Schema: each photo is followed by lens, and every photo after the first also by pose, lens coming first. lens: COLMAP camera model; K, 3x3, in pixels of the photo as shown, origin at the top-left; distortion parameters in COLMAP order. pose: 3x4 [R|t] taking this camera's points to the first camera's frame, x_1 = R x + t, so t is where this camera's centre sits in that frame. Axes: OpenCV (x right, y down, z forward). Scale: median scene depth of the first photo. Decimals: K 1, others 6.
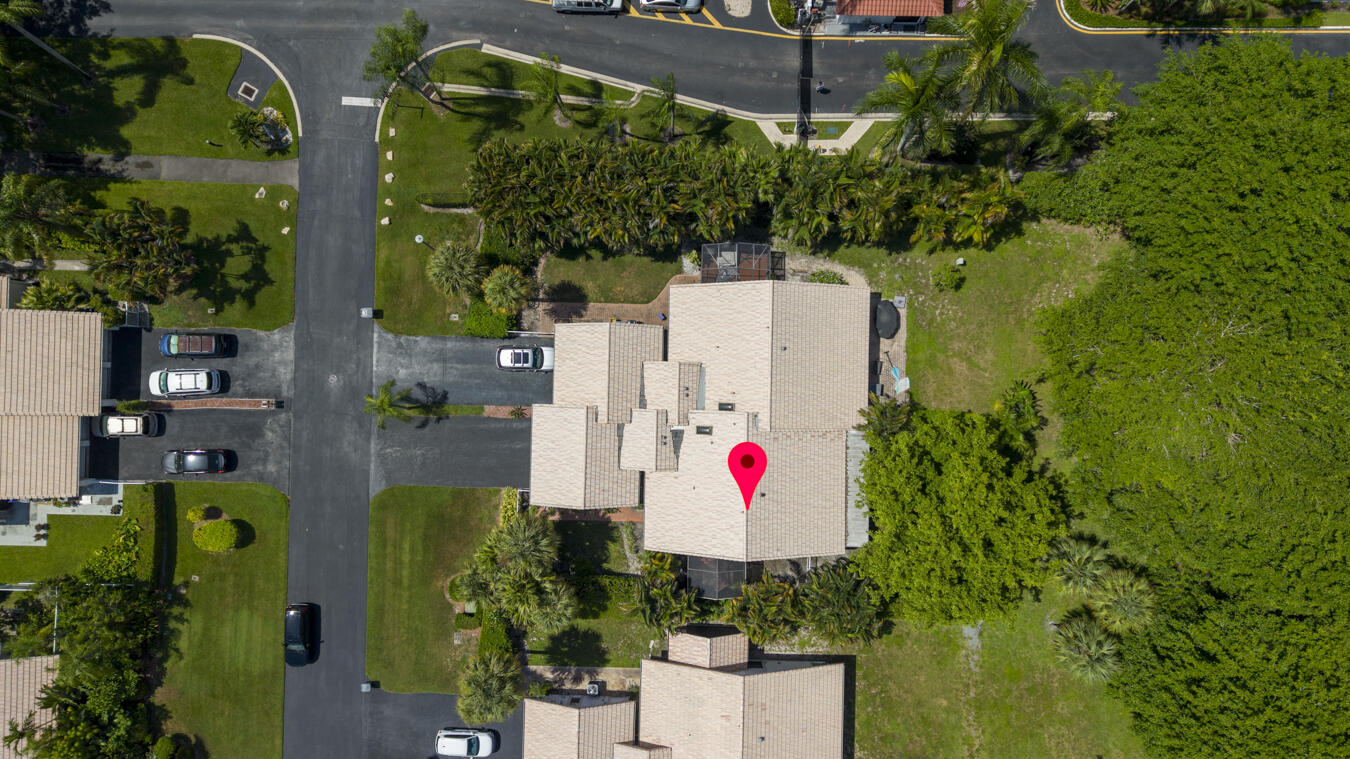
lens RADIAL K [[898.7, 0, 672.4], [0, 898.7, 388.5], [0, 0, 1]] dist [0.048171, -0.056165]
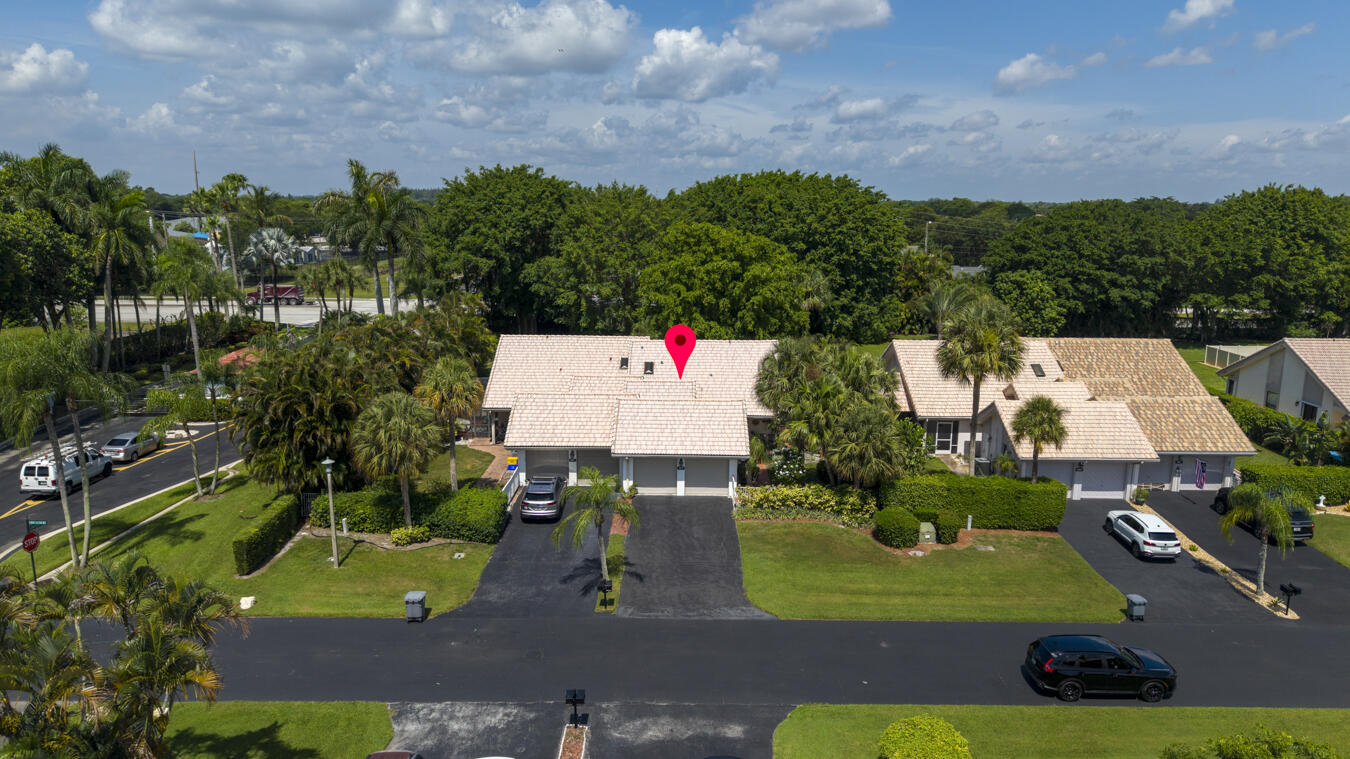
lens RADIAL K [[898.7, 0, 675.6], [0, 898.7, 371.7], [0, 0, 1]] dist [0.048171, -0.056165]
pose [[-0.019008, -0.175510, 0.984294, -0.833313], [0.999729, 0.009913, 0.021073, 0.052080], [-0.013456, 0.984428, 0.175274, 0.789444]]
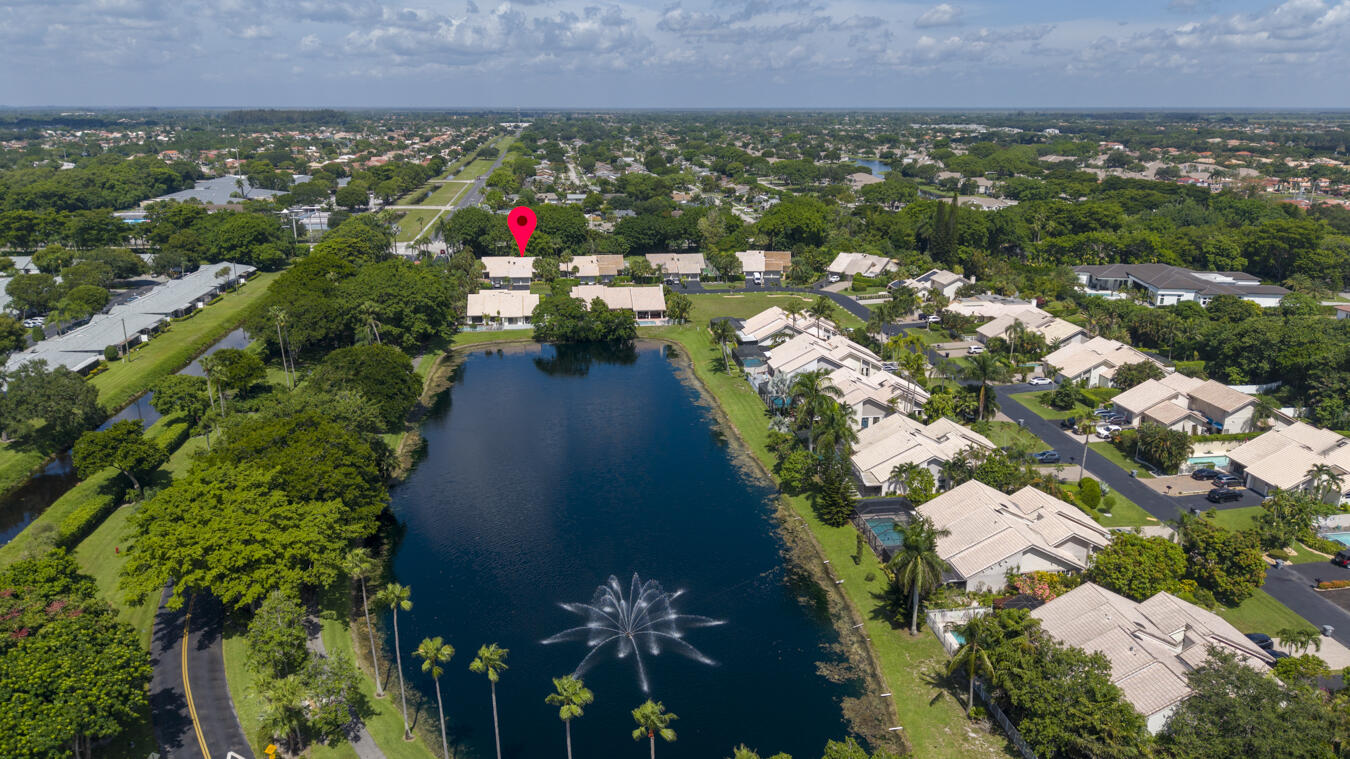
lens RADIAL K [[898.7, 0, 671.9], [0, 898.7, 356.8], [0, 0, 1]] dist [0.048171, -0.056165]
pose [[-0.154835, -0.255651, 0.954290, -4.370036], [0.987930, -0.035605, 0.150754, 0.127751], [-0.004563, 0.966113, 0.258078, 0.247591]]
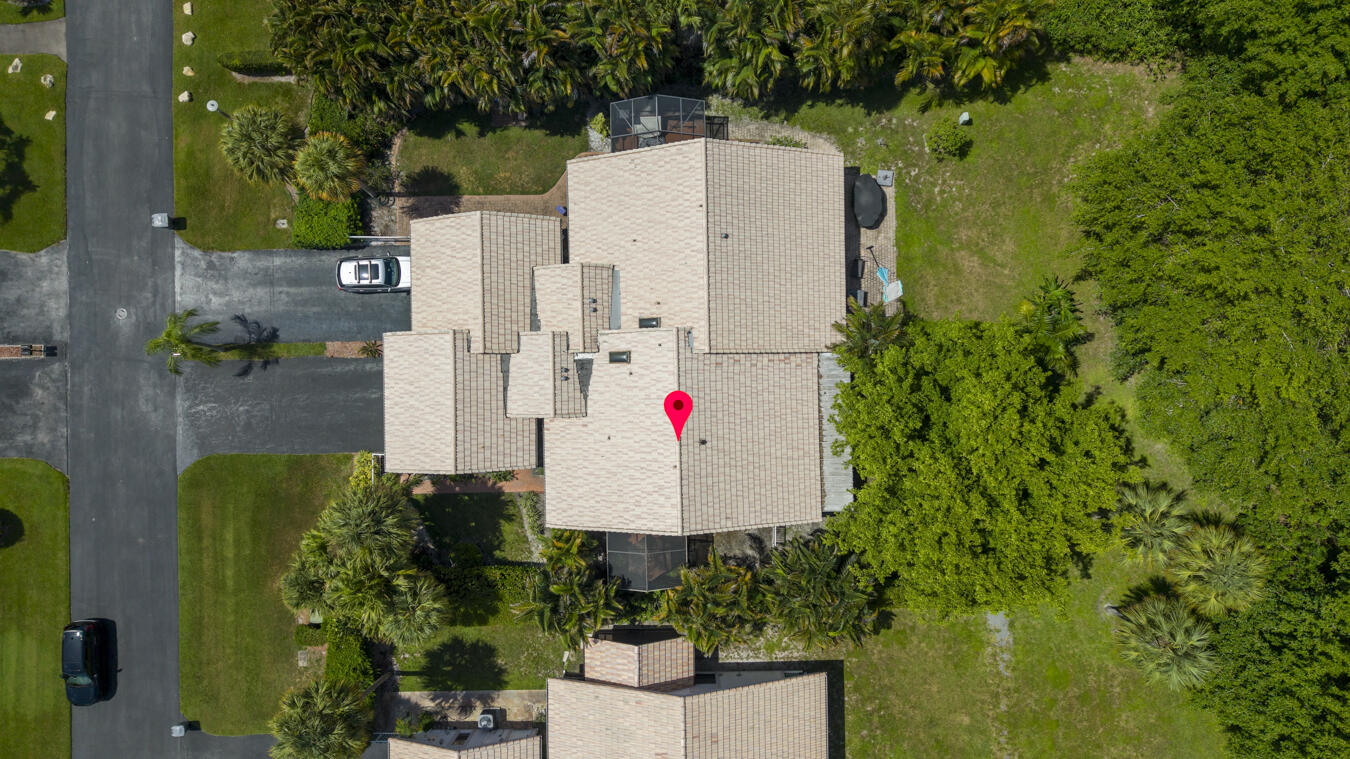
lens RADIAL K [[898.7, 0, 669.8], [0, 898.7, 388.5], [0, 0, 1]] dist [0.048171, -0.056165]
pose [[0.999254, -0.038392, 0.004289, 0.067436], [0.038394, 0.999263, -0.000440, 0.069376], [-0.004269, 0.000604, 0.999991, 0.265620]]
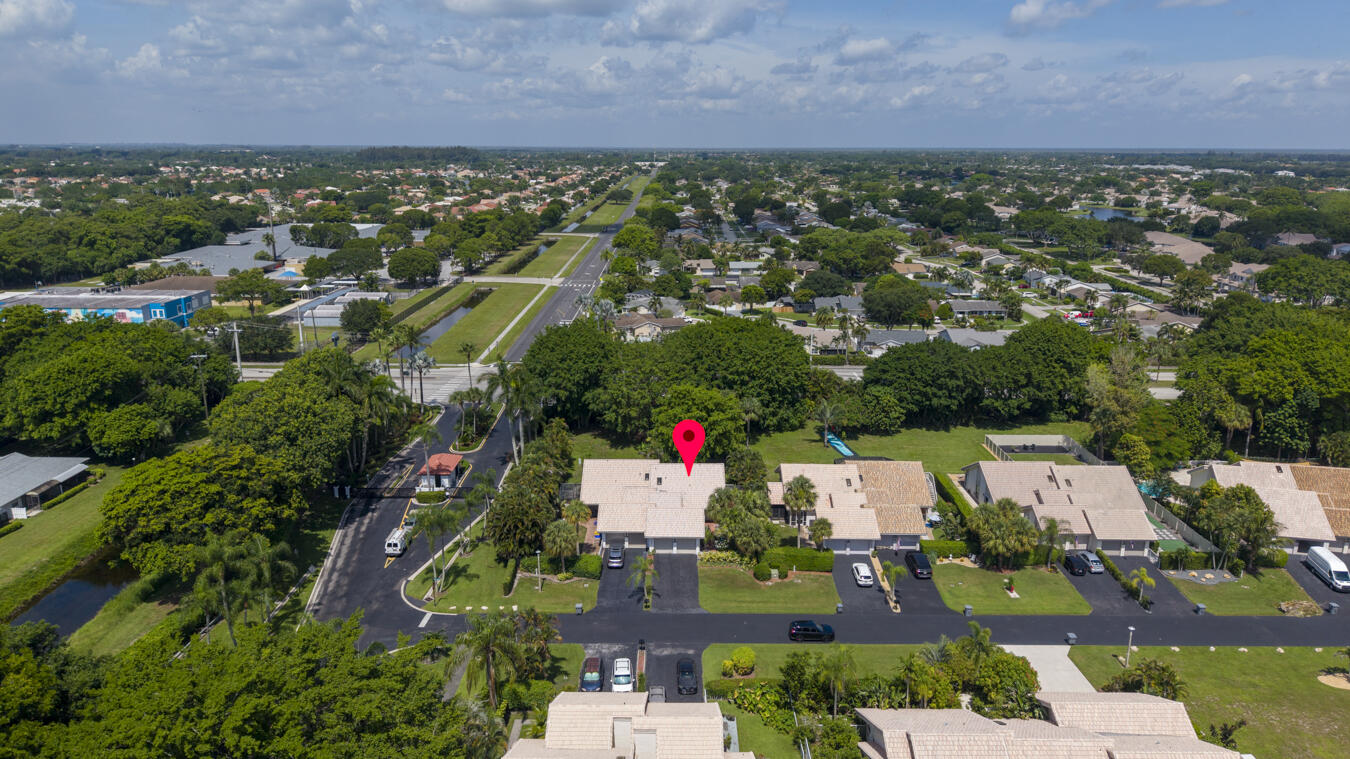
lens RADIAL K [[898.7, 0, 682.0], [0, 898.7, 374.9], [0, 0, 1]] dist [0.048171, -0.056165]
pose [[-0.024594, -0.236553, 0.971307, -1.658344], [0.999650, 0.003614, 0.026192, 0.041319], [-0.009706, 0.971612, 0.236382, 0.309068]]
